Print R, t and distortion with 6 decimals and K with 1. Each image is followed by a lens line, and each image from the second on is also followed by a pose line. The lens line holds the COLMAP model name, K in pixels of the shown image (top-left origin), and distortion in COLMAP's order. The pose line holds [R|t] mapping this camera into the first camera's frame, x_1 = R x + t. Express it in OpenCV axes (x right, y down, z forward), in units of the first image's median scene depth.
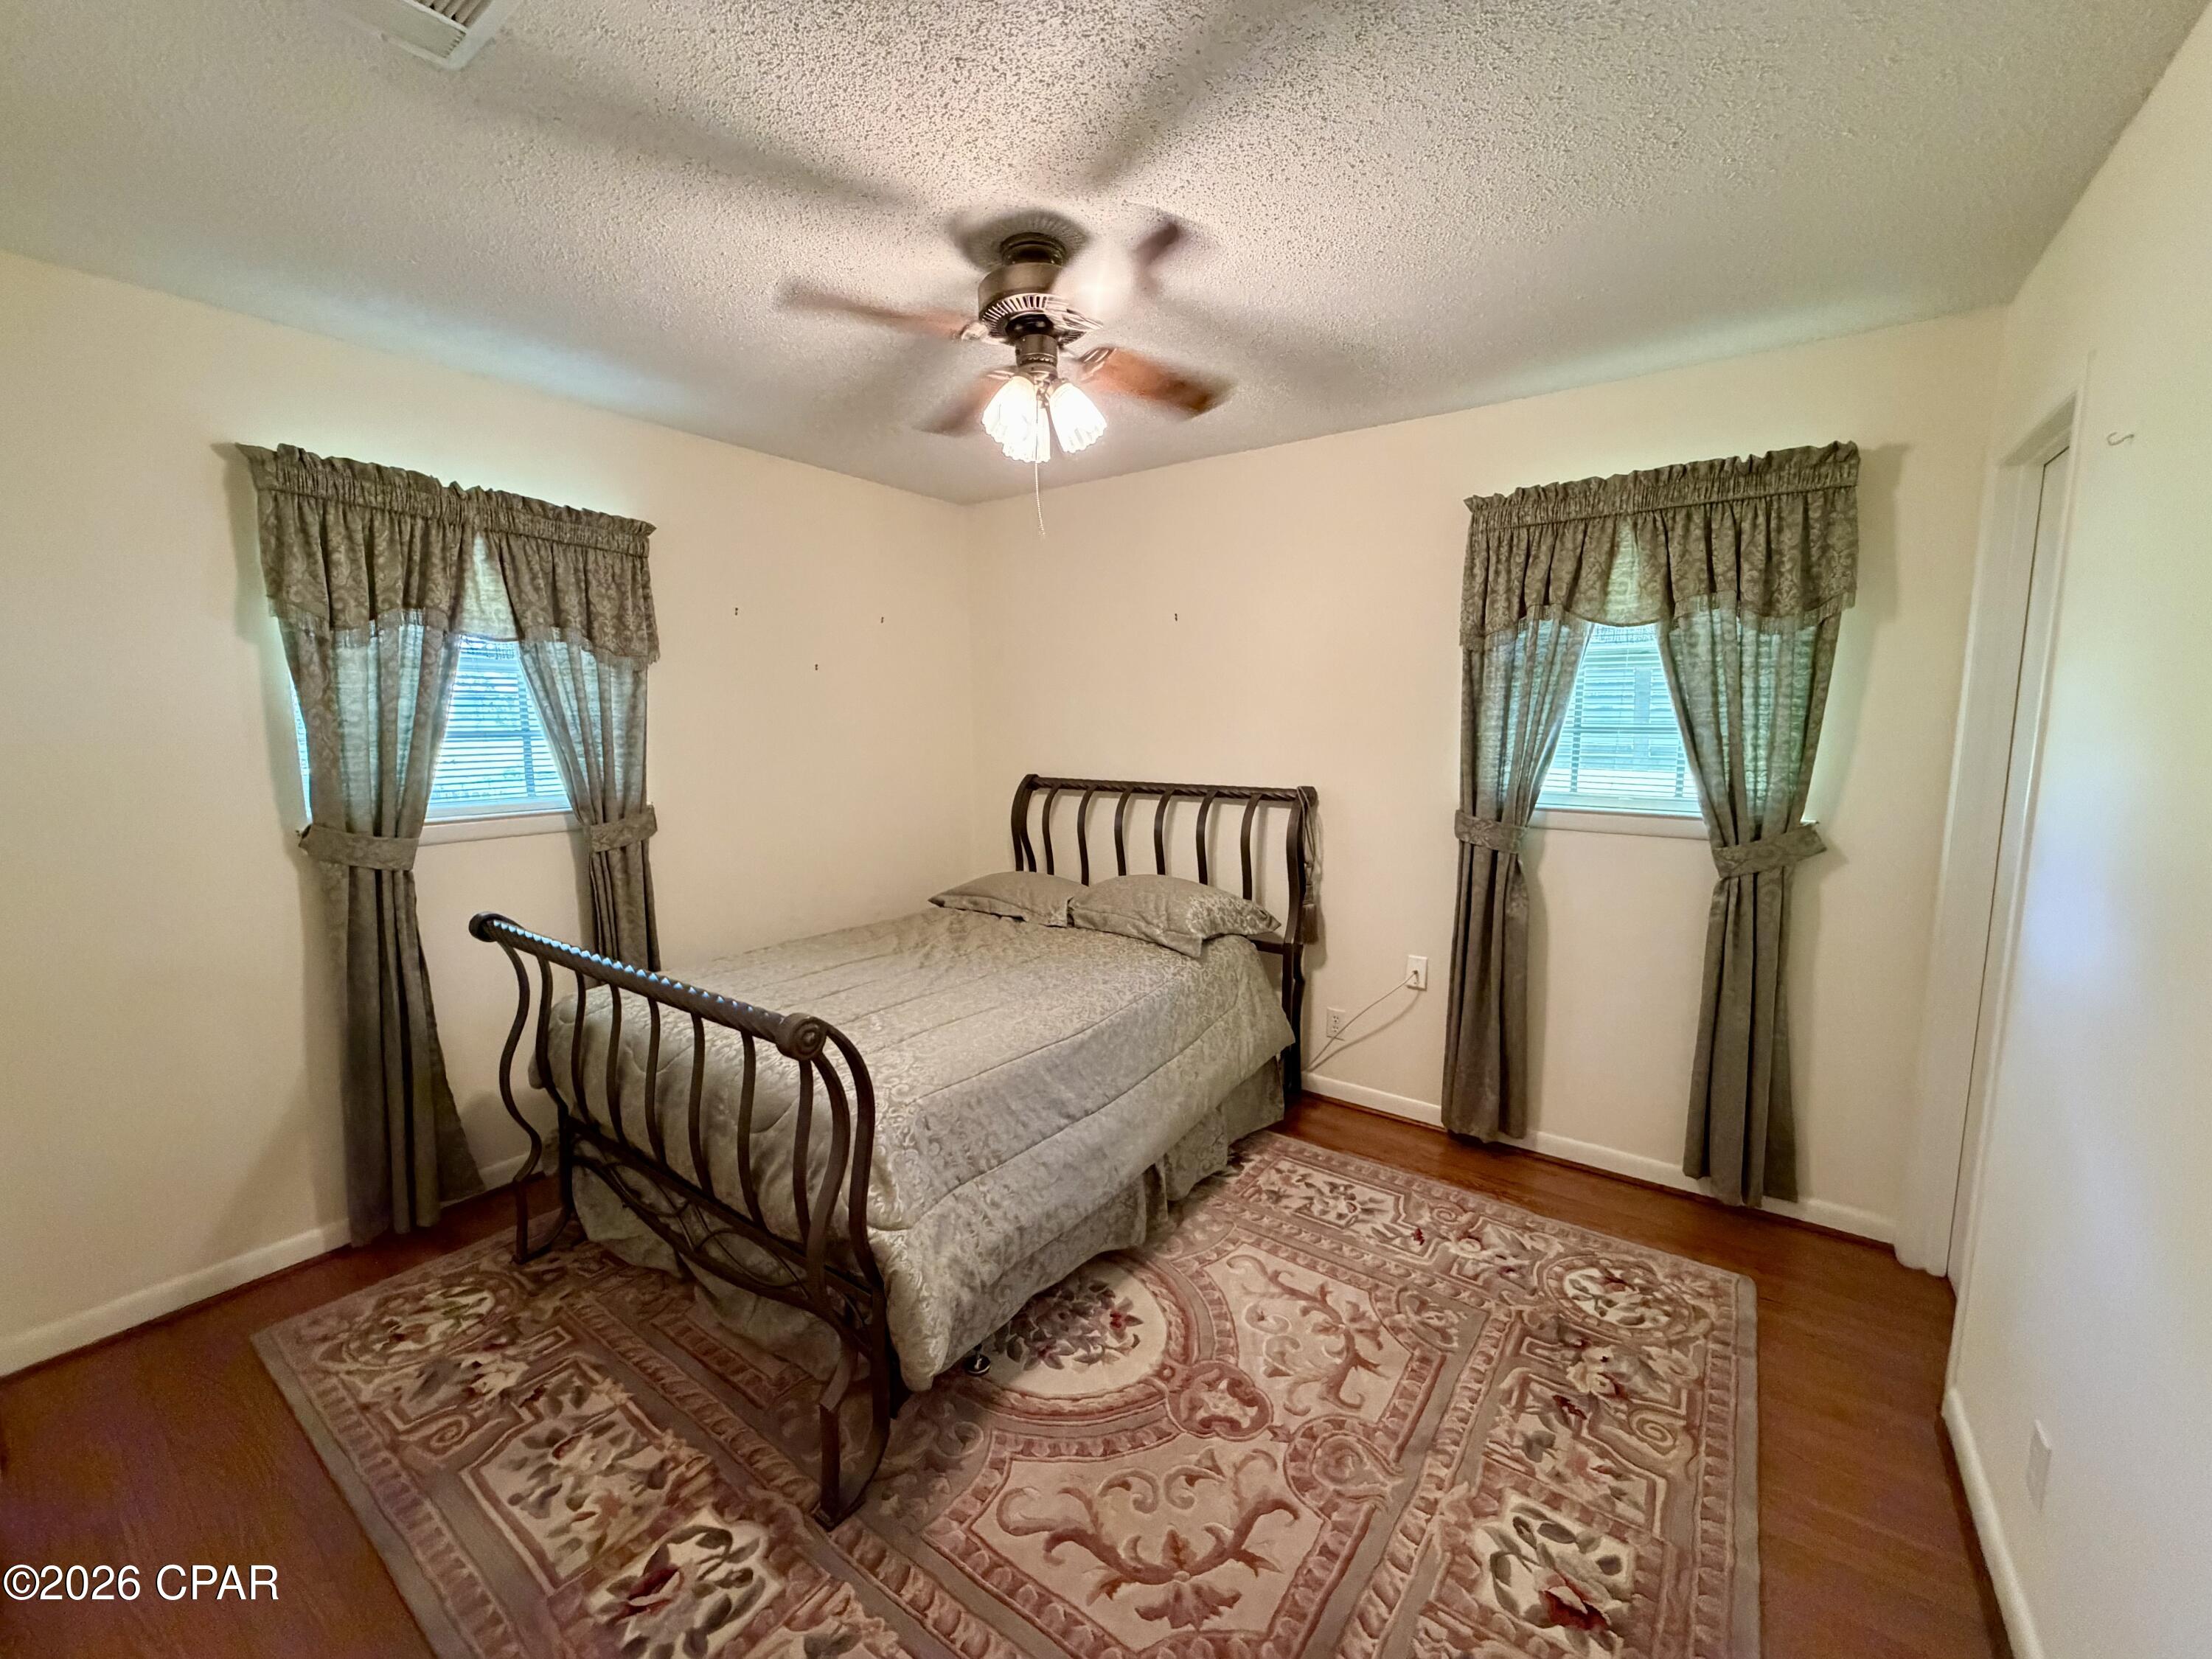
lens RADIAL K [[883.2, 0, 1099.4], [0, 883.2, 815.9], [0, 0, 1]] dist [-0.000986, -0.000082]
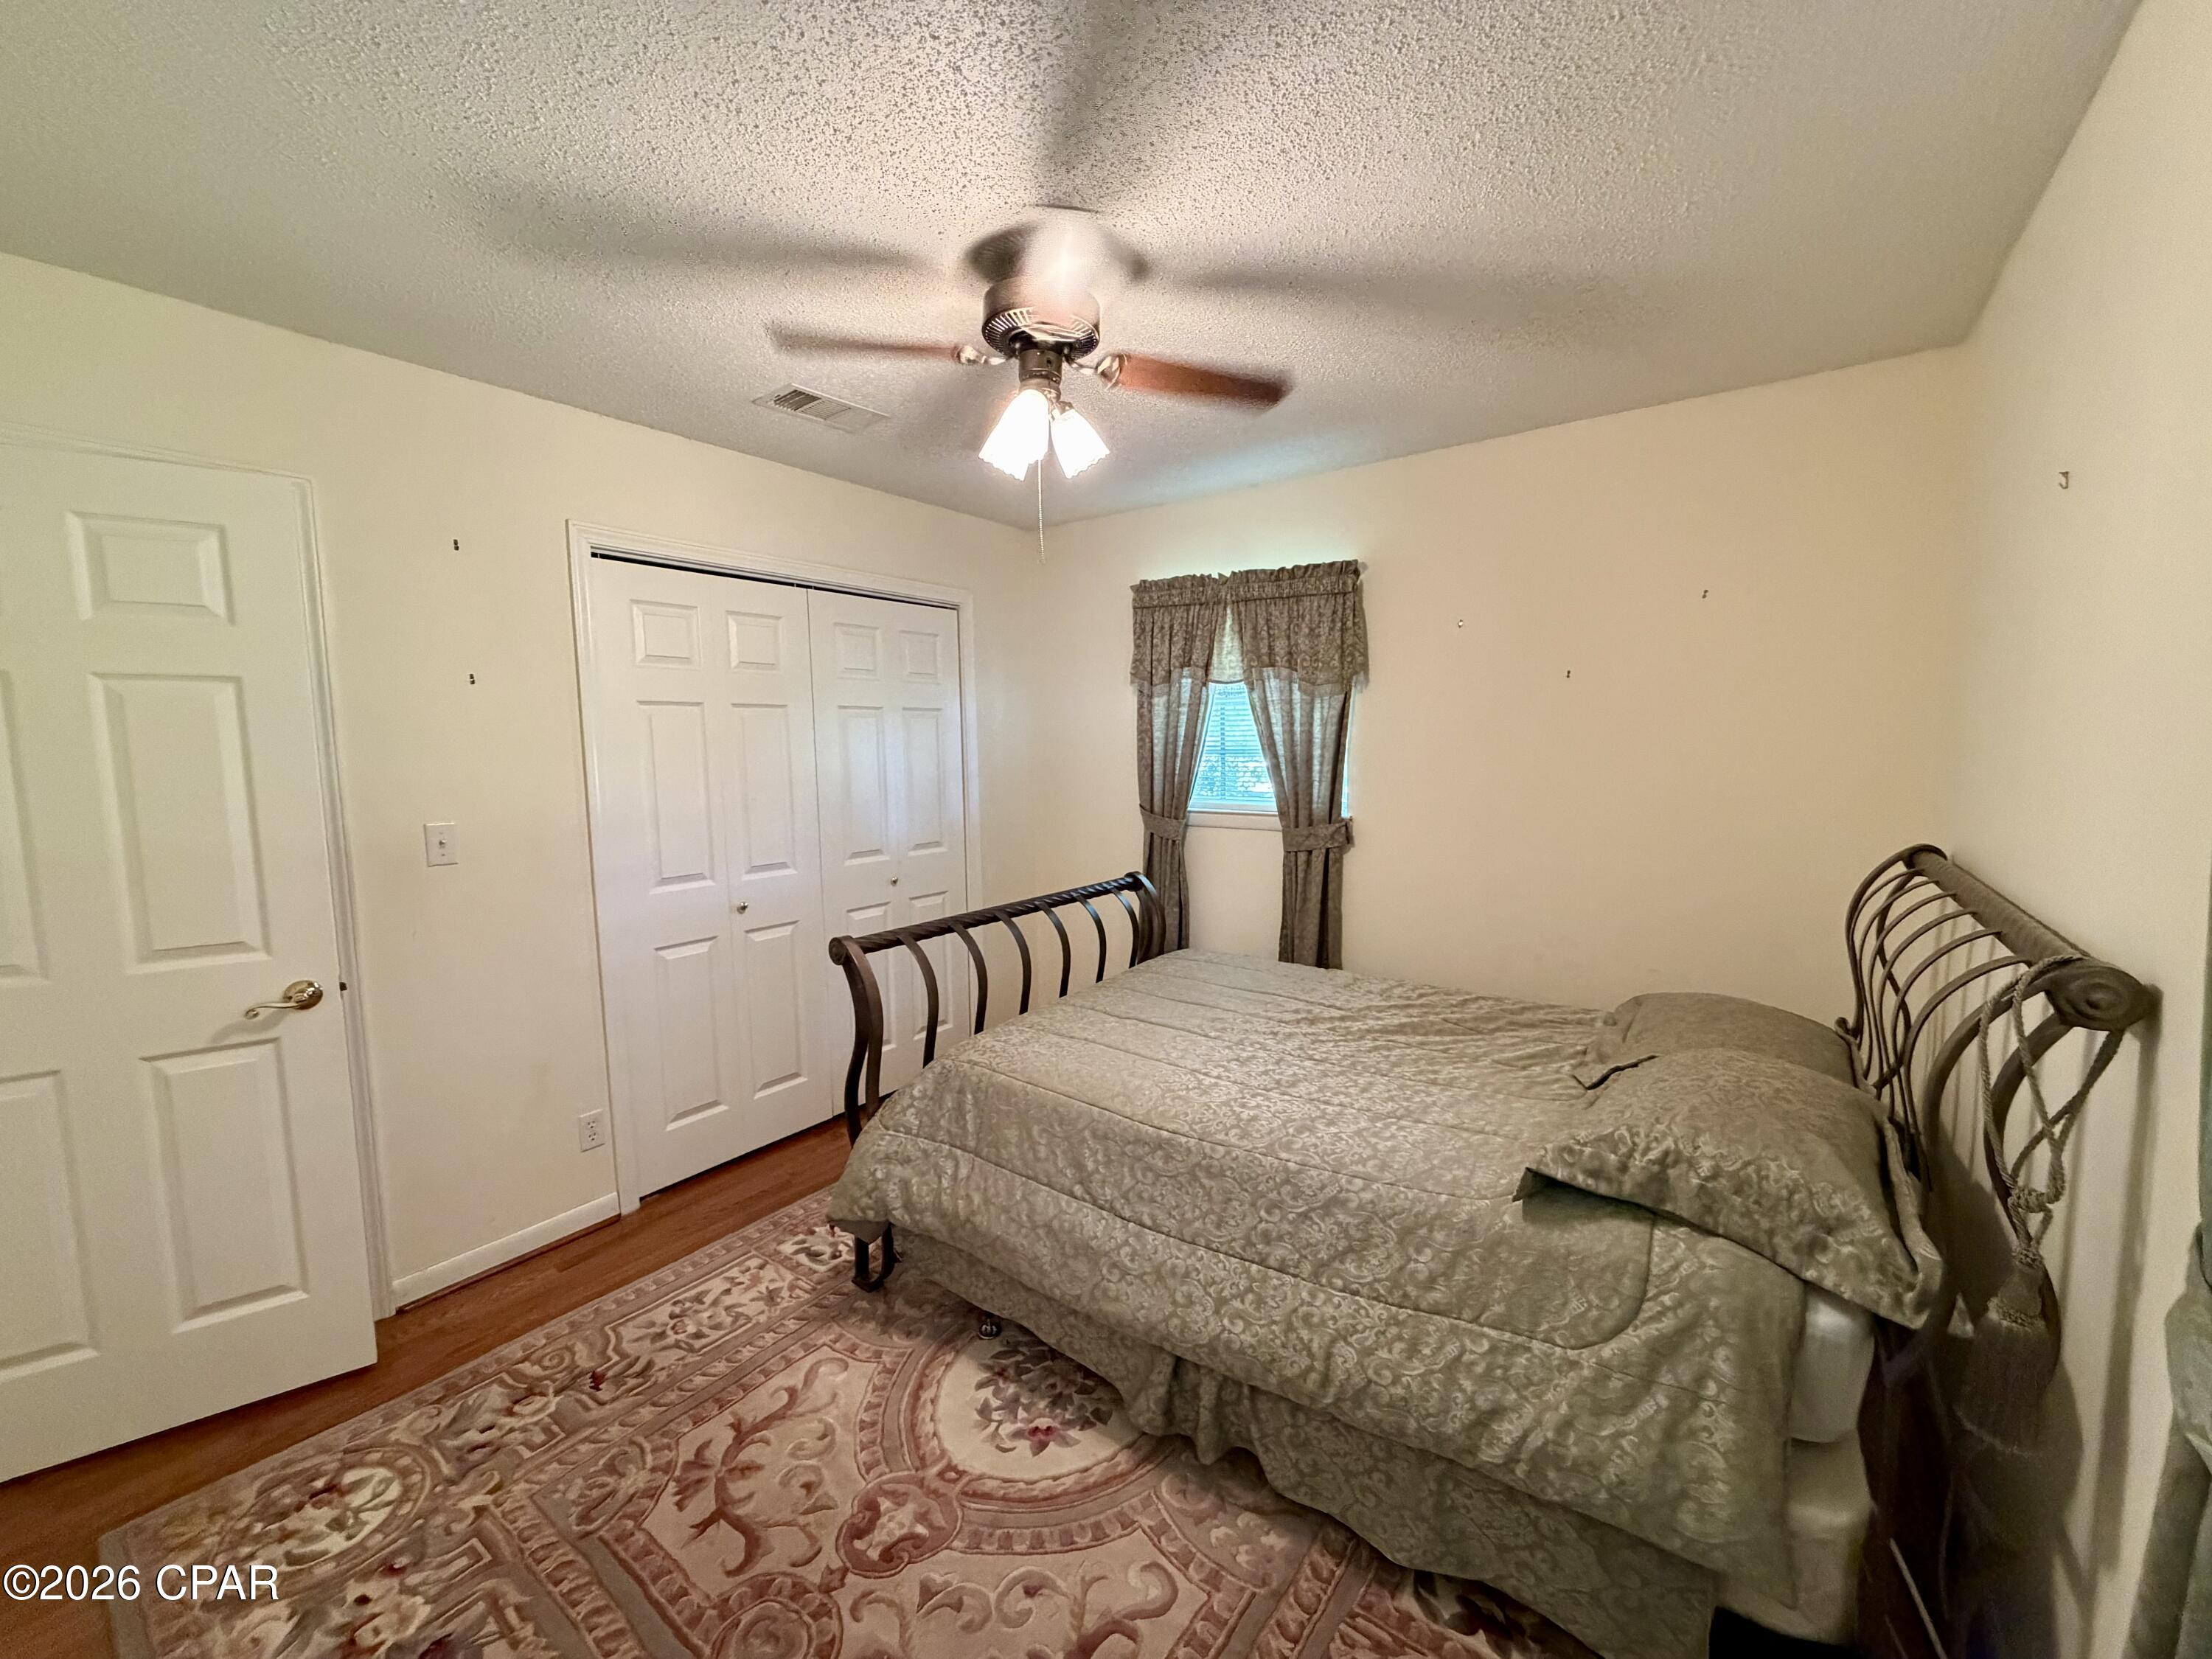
lens RADIAL K [[883.2, 0, 1102.7], [0, 883.2, 824.2], [0, 0, 1]] dist [-0.000986, -0.000082]
pose [[-0.010816, 0.096527, -0.995272, 0.861039], [-0.099133, 0.990323, 0.097124, -0.121246], [0.995015, 0.099715, -0.001142, 1.036088]]
